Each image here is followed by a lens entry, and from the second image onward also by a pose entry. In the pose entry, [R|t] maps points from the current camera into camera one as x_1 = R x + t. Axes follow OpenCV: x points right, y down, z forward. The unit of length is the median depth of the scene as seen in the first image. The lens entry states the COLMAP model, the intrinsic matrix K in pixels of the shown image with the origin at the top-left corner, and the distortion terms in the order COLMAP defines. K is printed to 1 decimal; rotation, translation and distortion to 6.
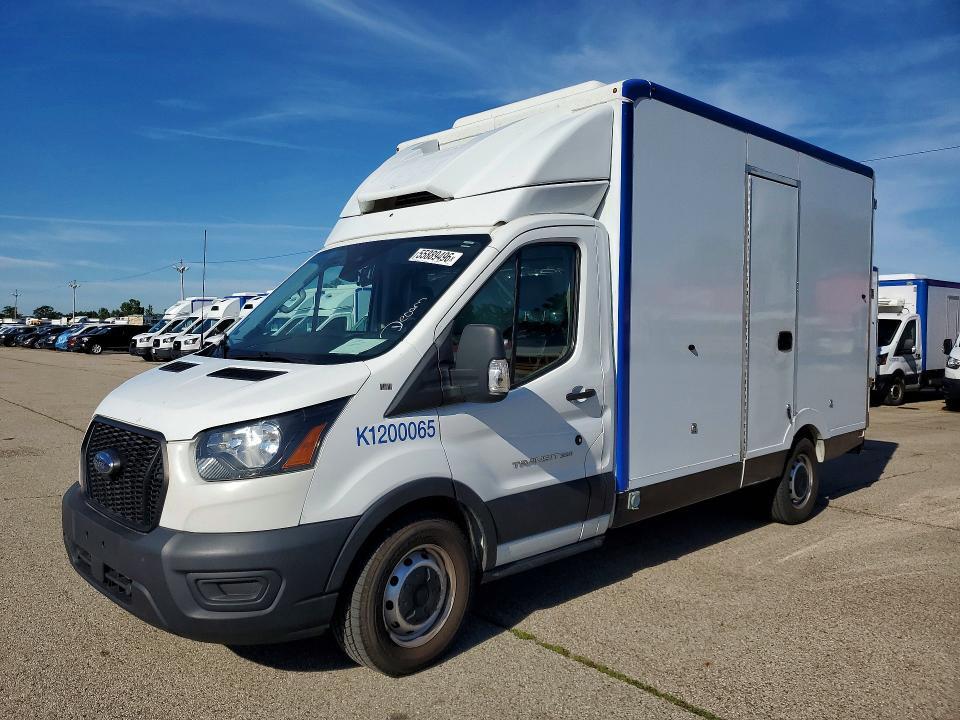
lens RADIAL K [[765.0, 0, 471.9], [0, 765.0, 364.2], [0, 0, 1]] dist [-0.029945, -0.001218]
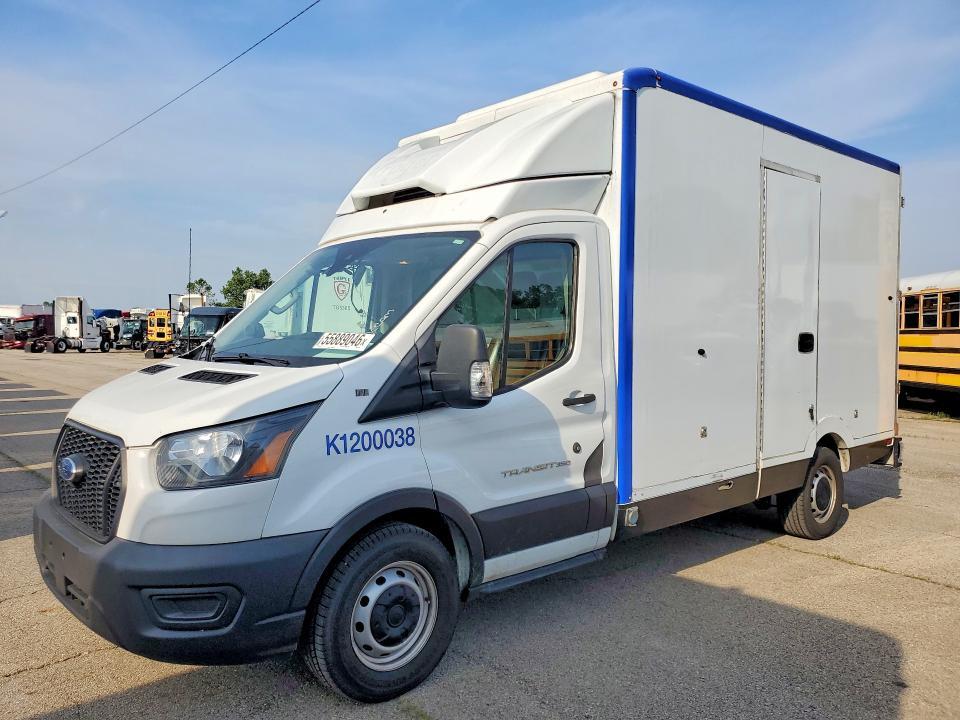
lens RADIAL K [[765.0, 0, 476.8], [0, 765.0, 357.9], [0, 0, 1]] dist [-0.029945, -0.001218]
pose [[0.999399, 0.002786, -0.034561, 0.057050], [-0.003238, 0.999910, -0.013021, 0.000422], [0.034521, 0.013125, 0.999318, 0.059724]]
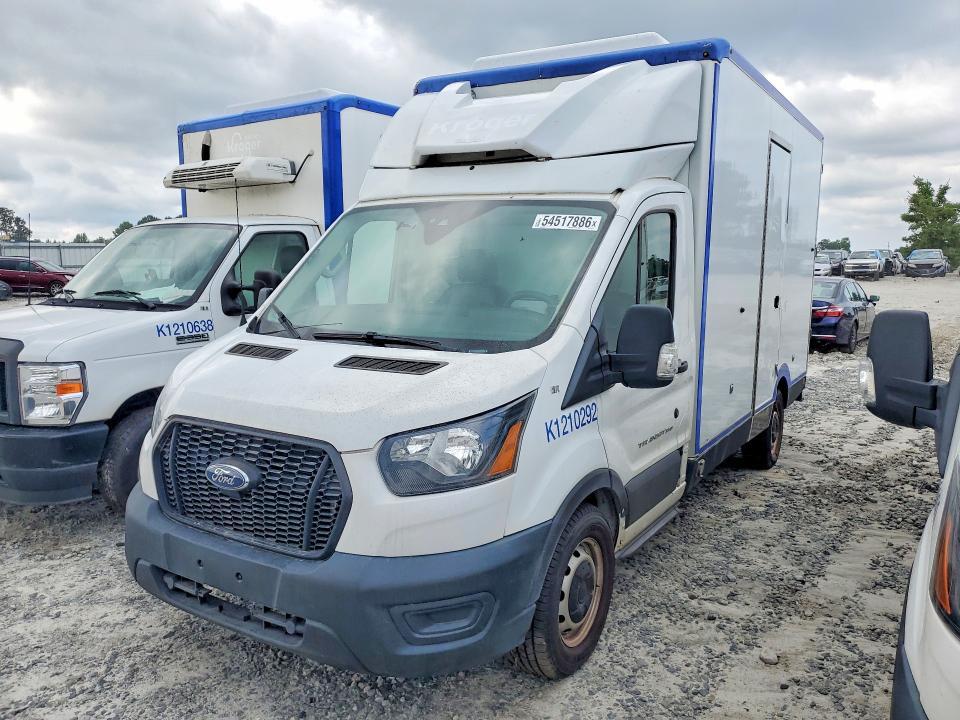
lens RADIAL K [[766.9, 0, 484.4], [0, 766.9, 361.5], [0, 0, 1]] dist [-0.034037, -0.014430]
pose [[0.969931, -0.028827, 0.241665, -0.380848], [0.009639, 0.996732, 0.080206, -0.055404], [-0.243188, -0.075465, 0.967039, 0.128972]]
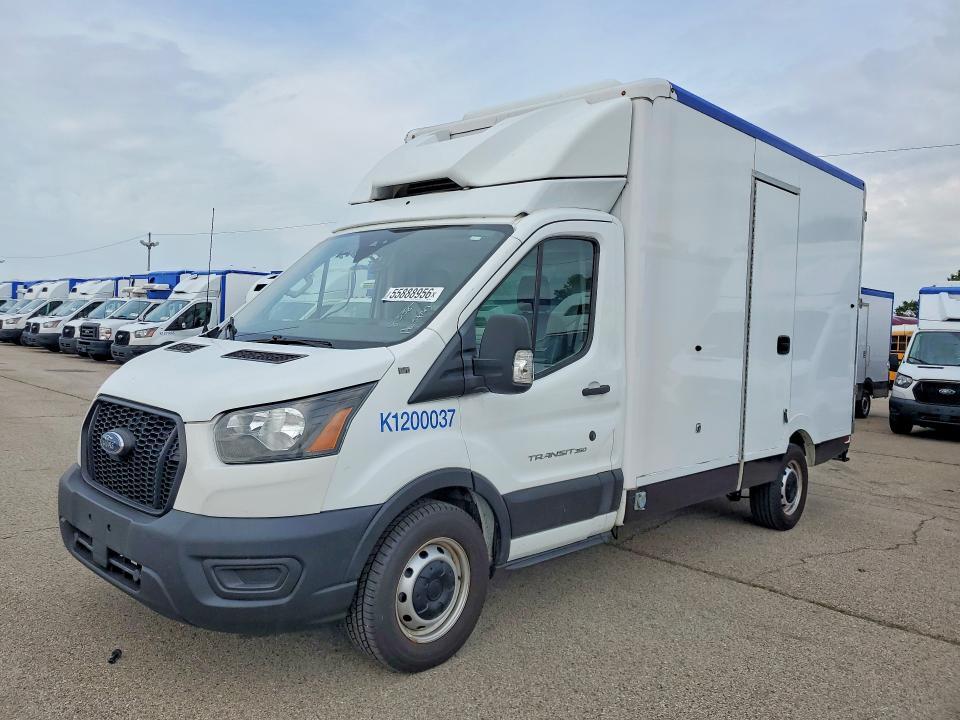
lens RADIAL K [[766.9, 0, 477.8], [0, 766.9, 357.1], [0, 0, 1]] dist [-0.034037, -0.014430]
pose [[0.998207, 0.032557, 0.050237, -0.068960], [-0.031947, 0.999406, -0.012896, 0.017062], [-0.050627, 0.011268, 0.998654, 0.014796]]
